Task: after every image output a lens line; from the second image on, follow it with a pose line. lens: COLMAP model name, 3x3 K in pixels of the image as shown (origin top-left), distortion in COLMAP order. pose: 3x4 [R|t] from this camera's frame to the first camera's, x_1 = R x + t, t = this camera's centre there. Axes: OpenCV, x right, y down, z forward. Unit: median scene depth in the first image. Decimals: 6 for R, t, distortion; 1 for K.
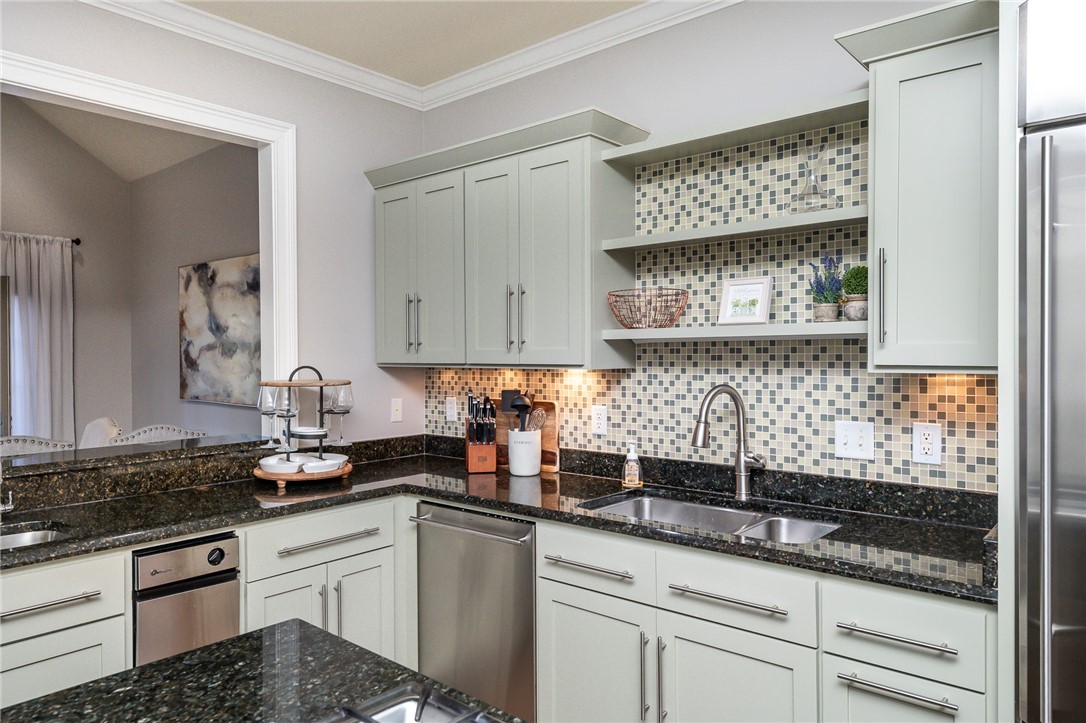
lens RADIAL K [[726.4, 0, 542.9], [0, 726.4, 356.9], [0, 0, 1]] dist [0.008625, -0.000154]
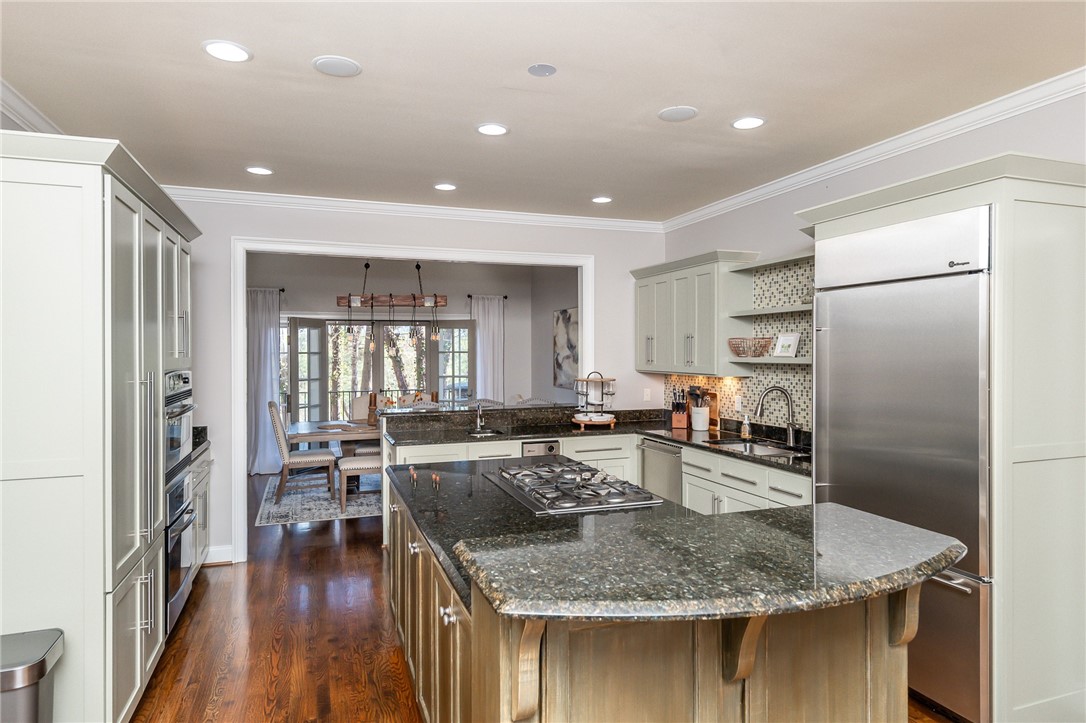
lens RADIAL K [[649.0, 0, 542.4], [0, 649.0, 357.0], [0, 0, 1]] dist [-0.001832, -0.000054]
pose [[0.871920, 0.008511, -0.489575, 0.464532], [-0.005595, 0.999957, 0.007418, -0.043714], [0.489617, -0.003729, 0.871930, -0.724788]]
